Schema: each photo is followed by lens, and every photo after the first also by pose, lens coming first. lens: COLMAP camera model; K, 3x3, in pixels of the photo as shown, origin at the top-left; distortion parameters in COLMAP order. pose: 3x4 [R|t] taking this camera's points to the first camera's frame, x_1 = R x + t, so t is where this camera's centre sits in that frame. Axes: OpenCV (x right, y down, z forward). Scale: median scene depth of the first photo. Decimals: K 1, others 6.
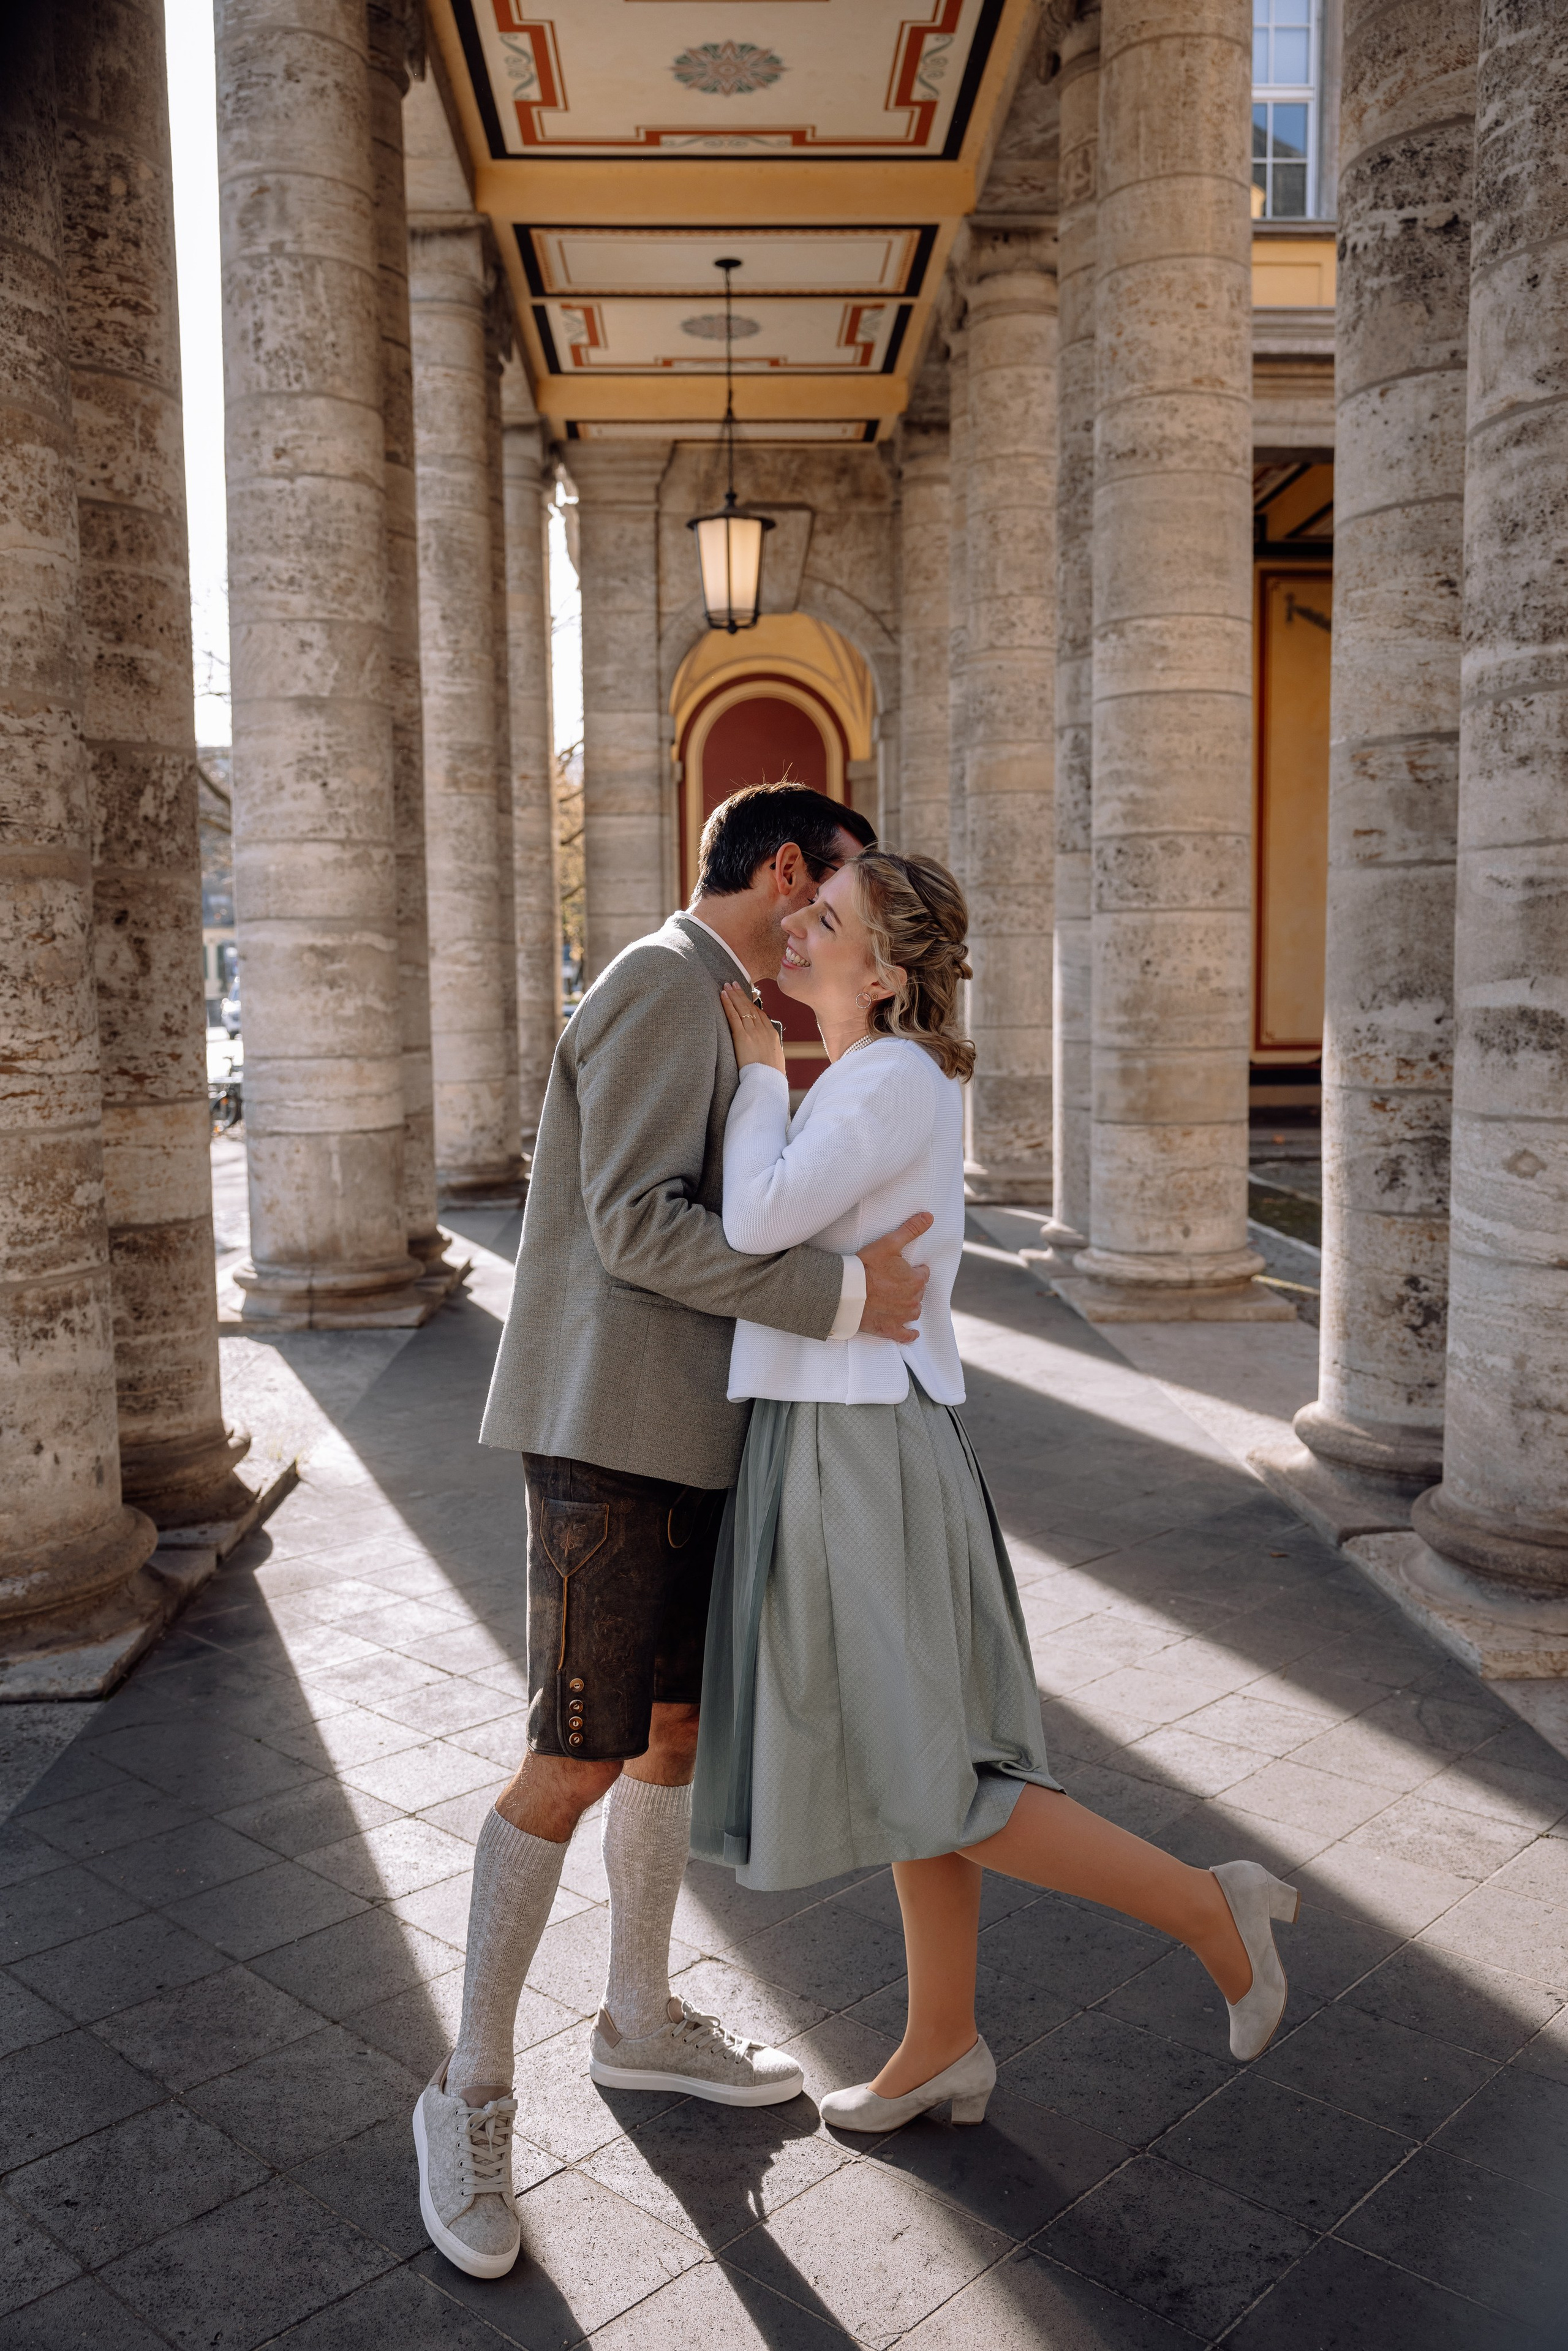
lens RADIAL K [[1984.1, 0, 792.3], [0, 1984.1, 1179.3], [0, 0, 1]] dist [-0.063852, 0.097399]
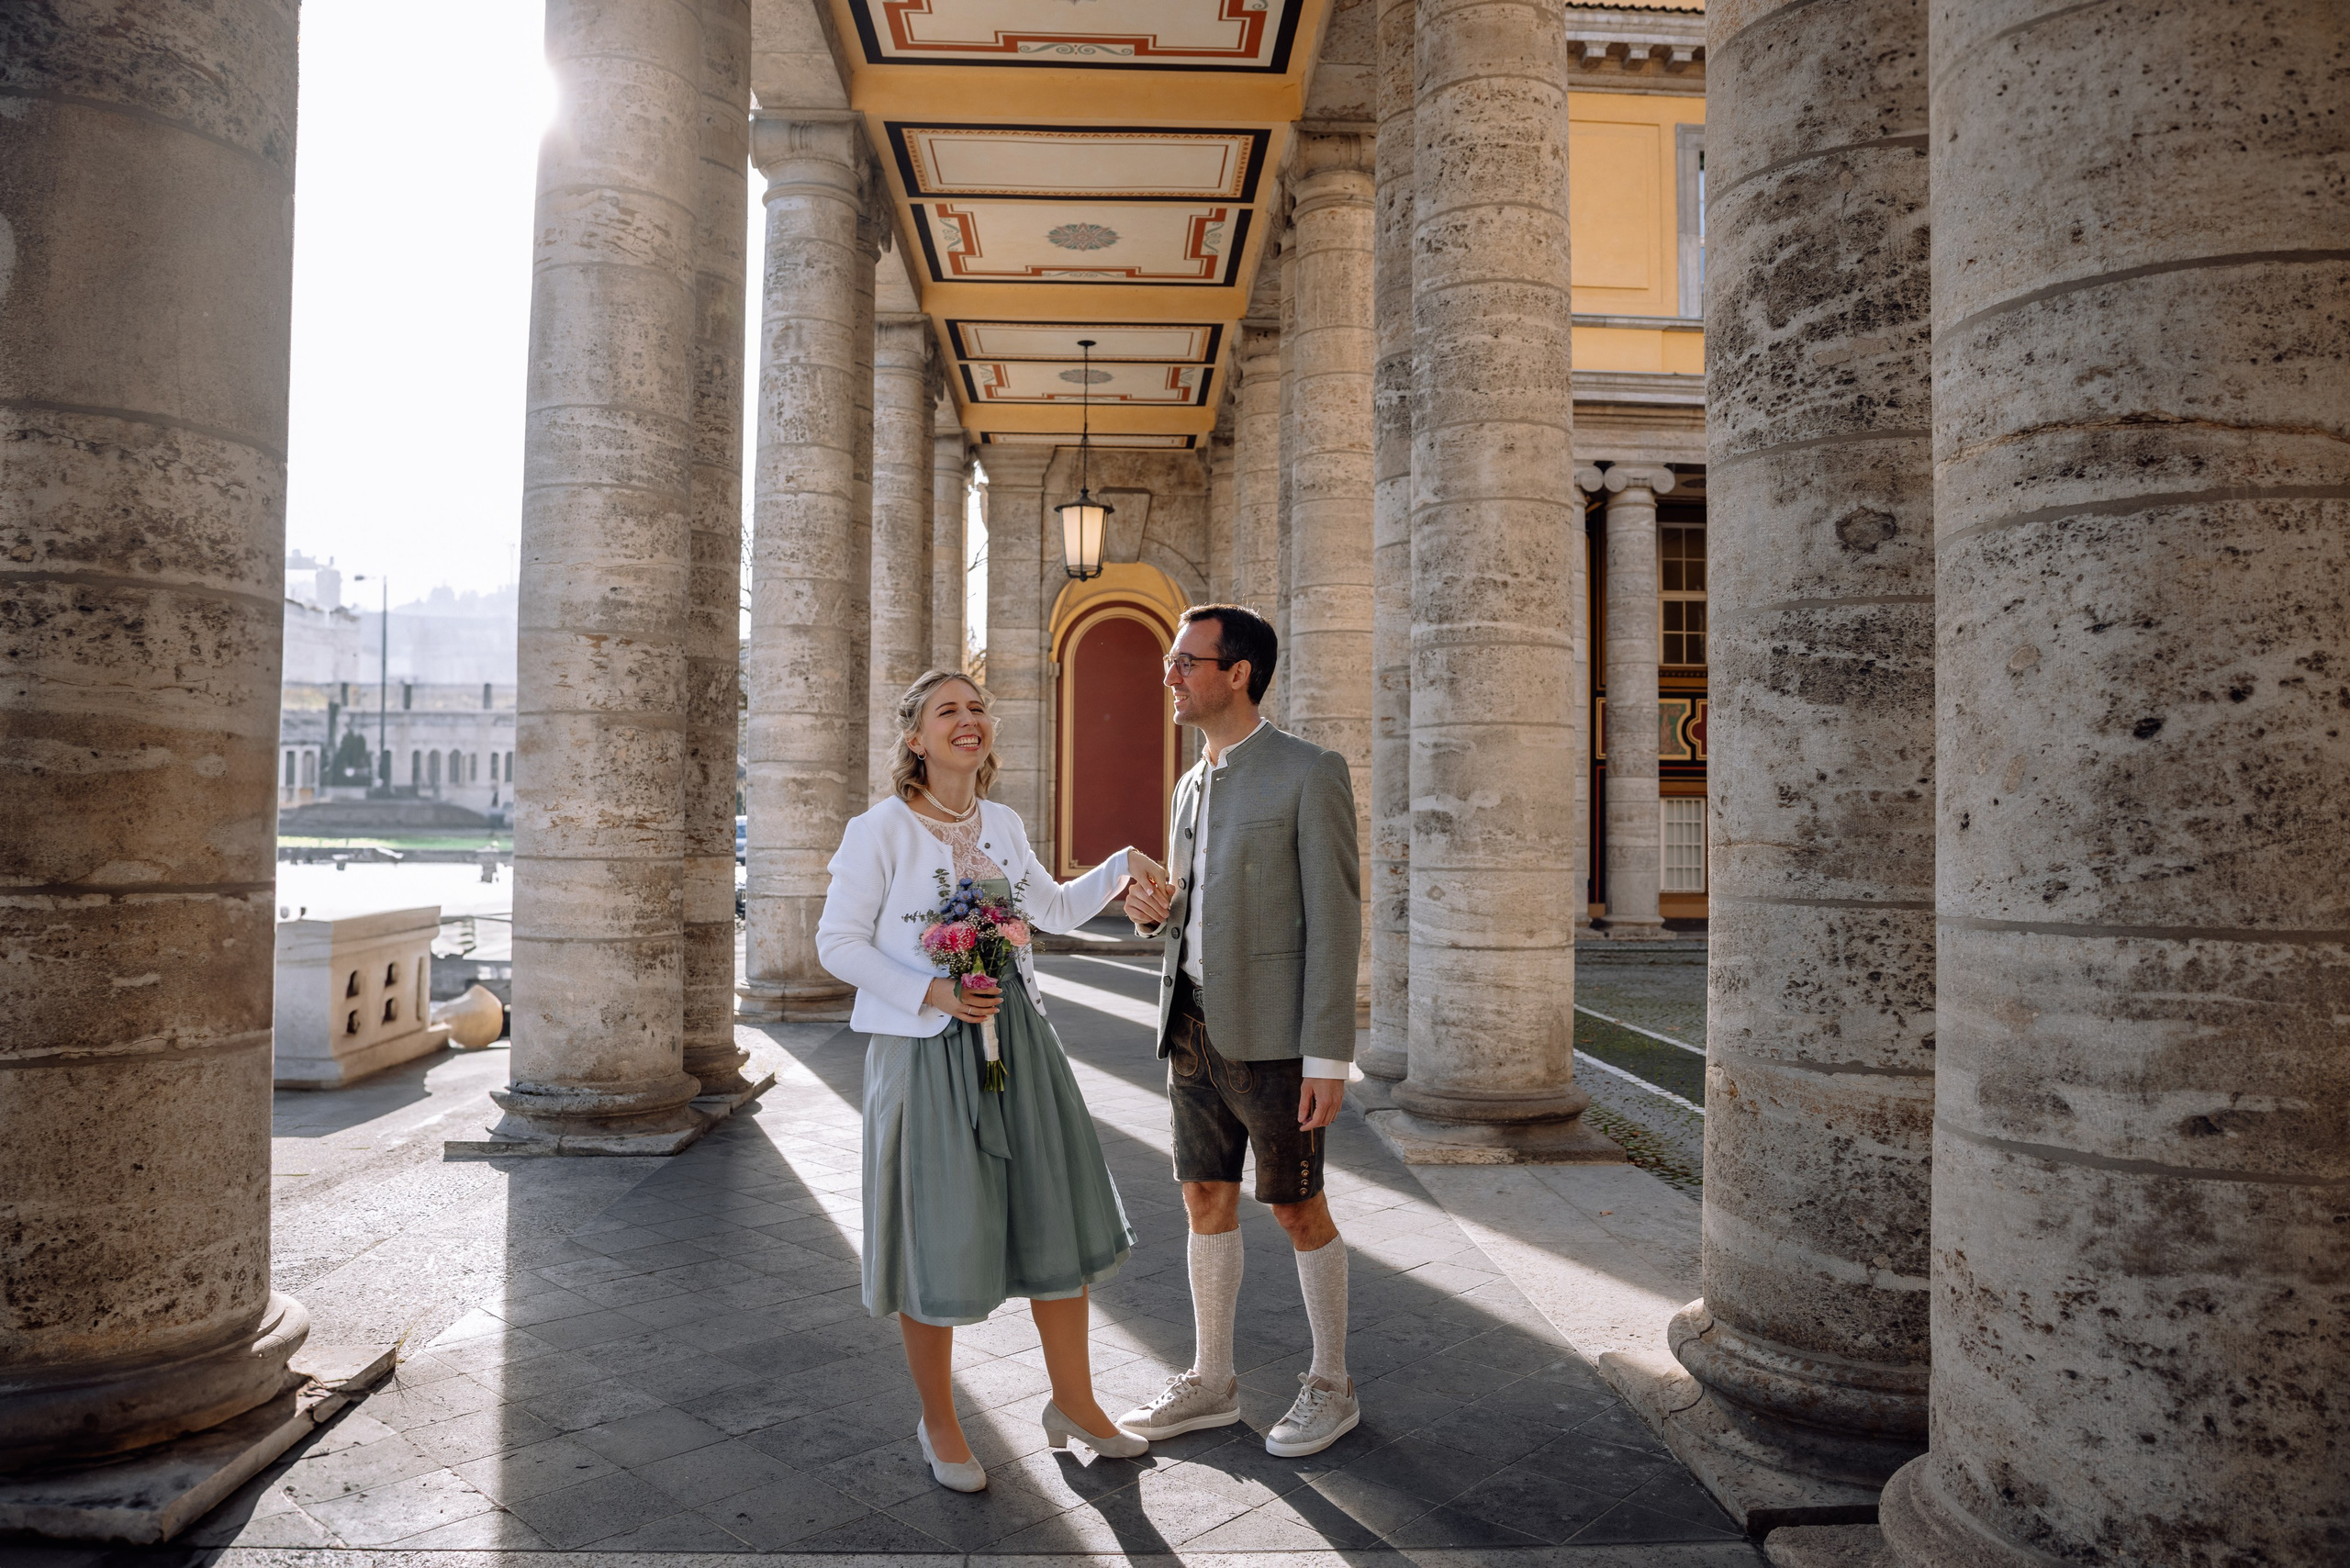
lens RADIAL K [[1595.8, 0, 1175.0], [0, 1595.8, 784.0], [0, 0, 1]] dist [-0.111258, 0.093101]
pose [[0.999824, 0.018348, 0.003925, 0.057378], [-0.017685, 0.991403, -0.129645, 0.045489], [-0.006270, 0.129553, 0.991553, -0.262541]]
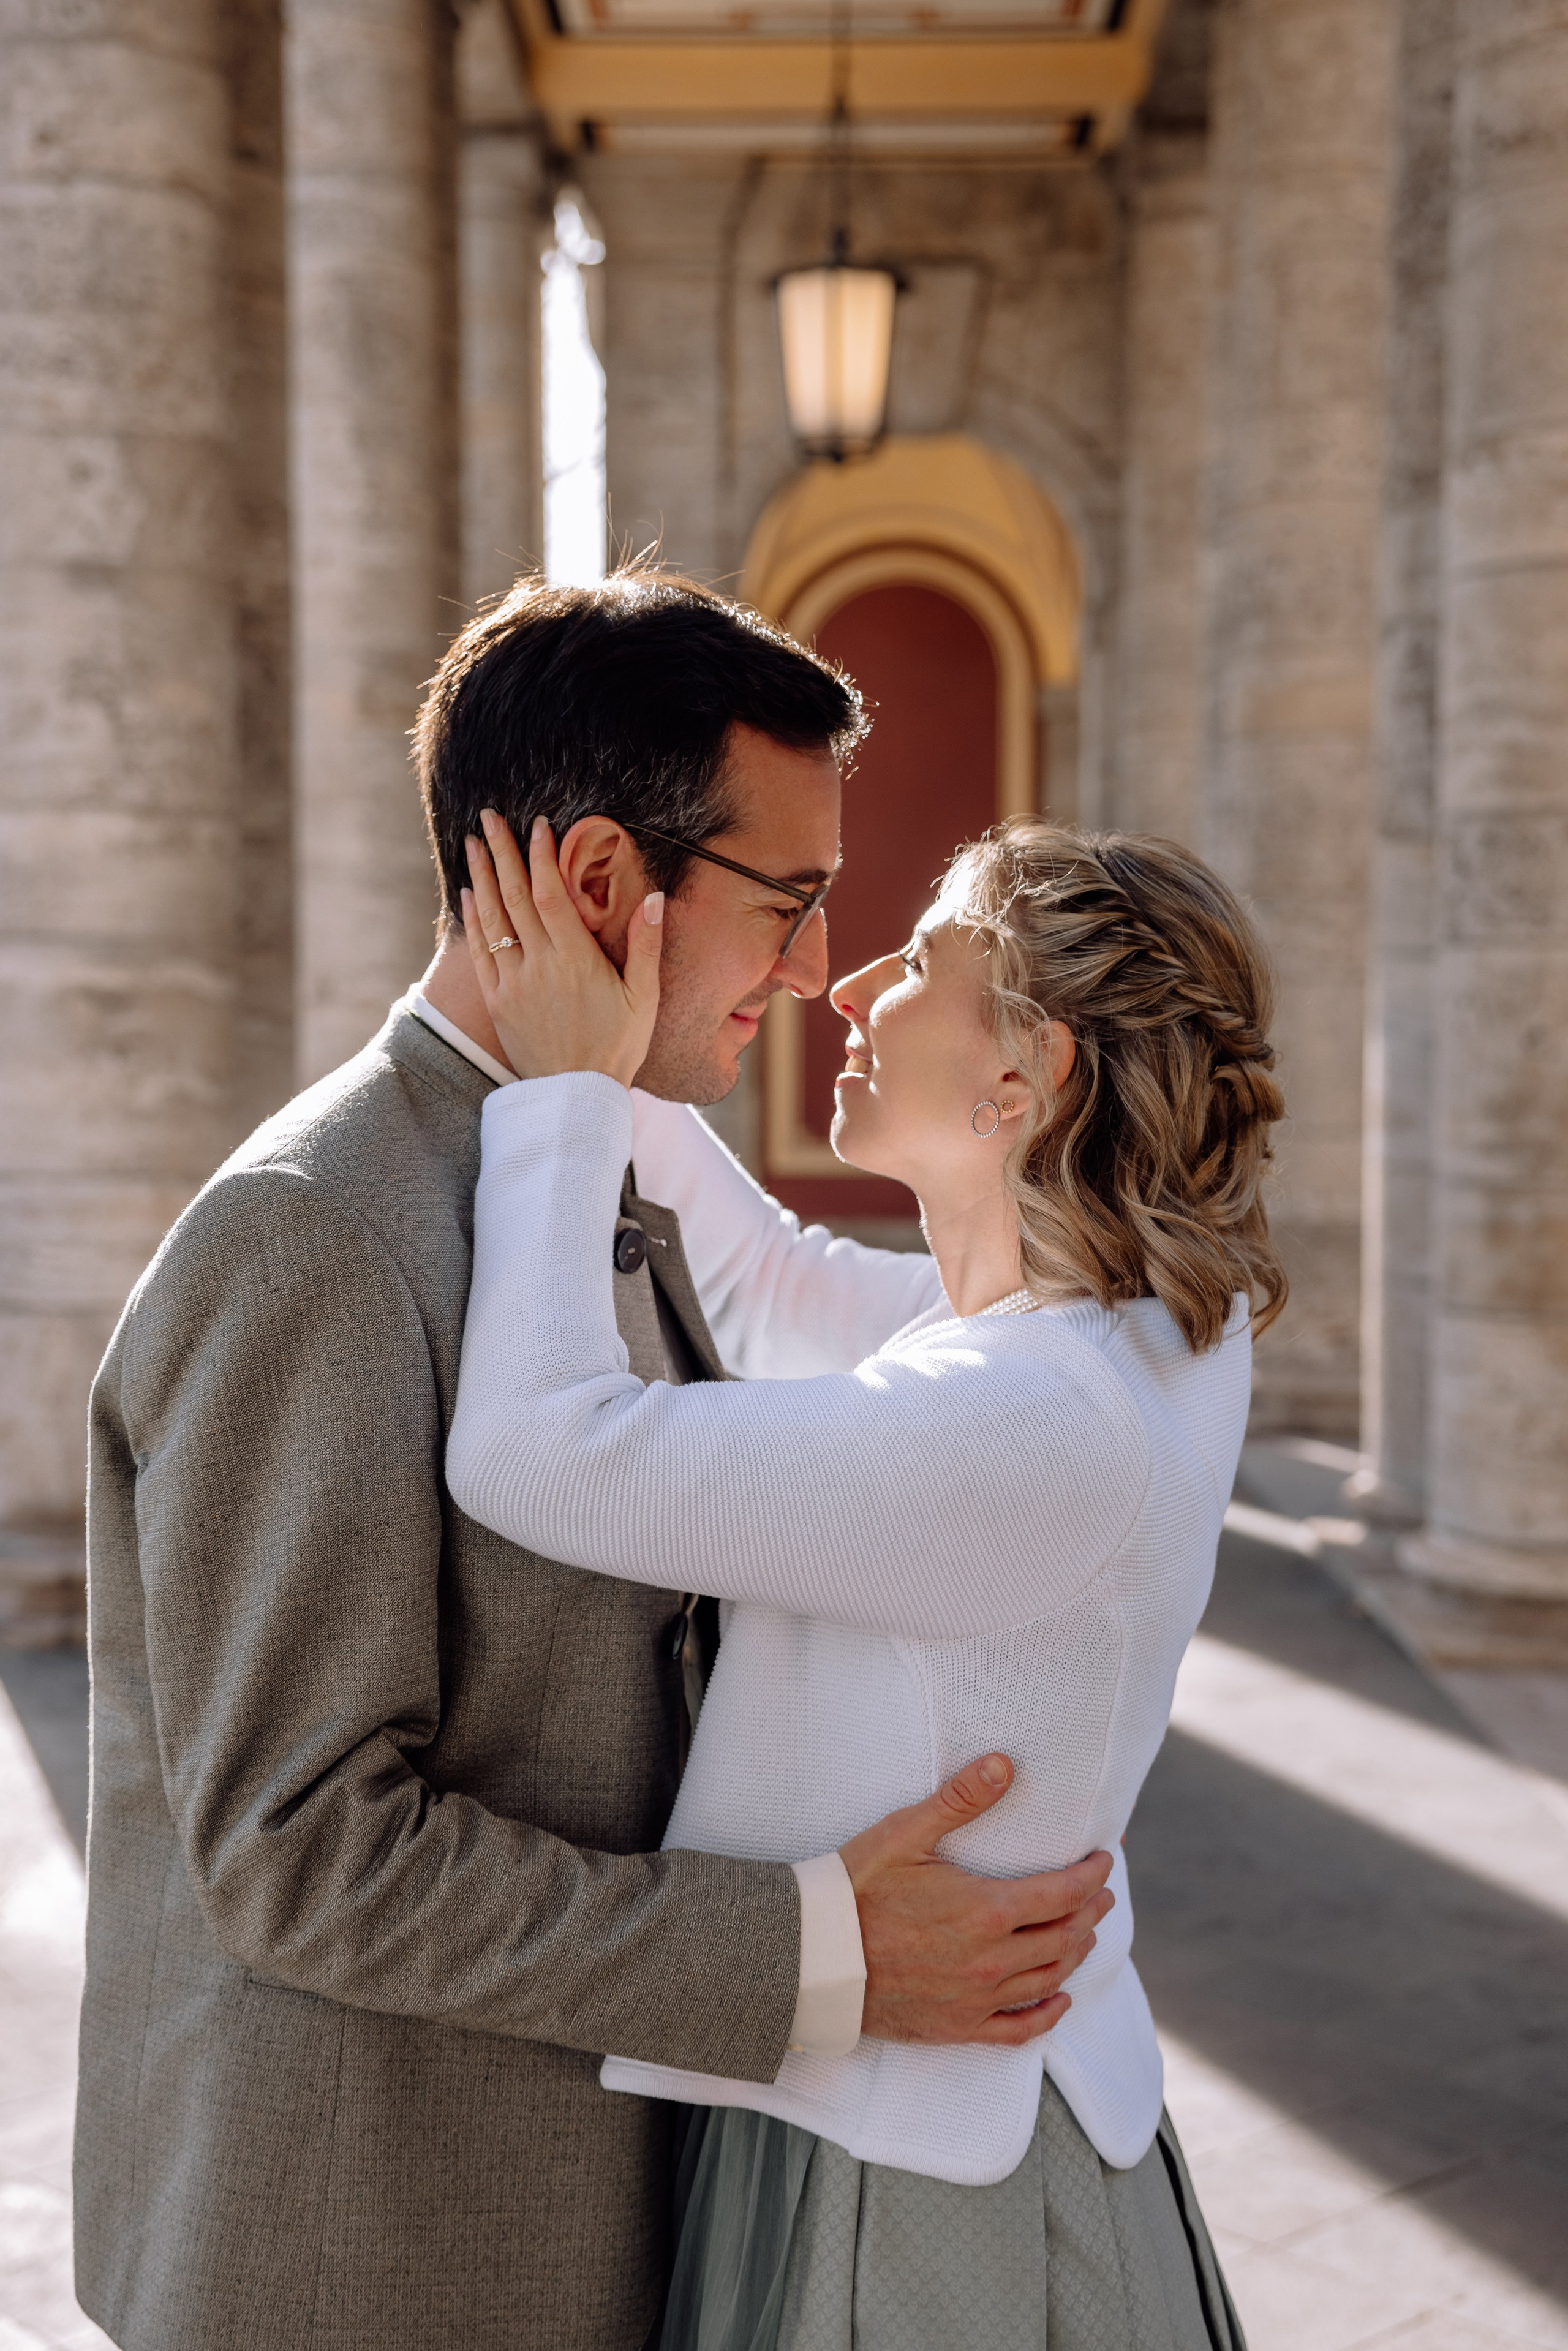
lens RADIAL K [[3183.0, 0, 784.0], [0, 3183.0, 1175.5], [0, 0, 1]] dist [0.092615, 0.052602]
pose [[0.998426, 0.015534, -0.053897, 0.013615], [-0.018549, 0.998265, -0.055886, -0.013394], [0.052935, 0.056797, 0.996981, 0.073197]]
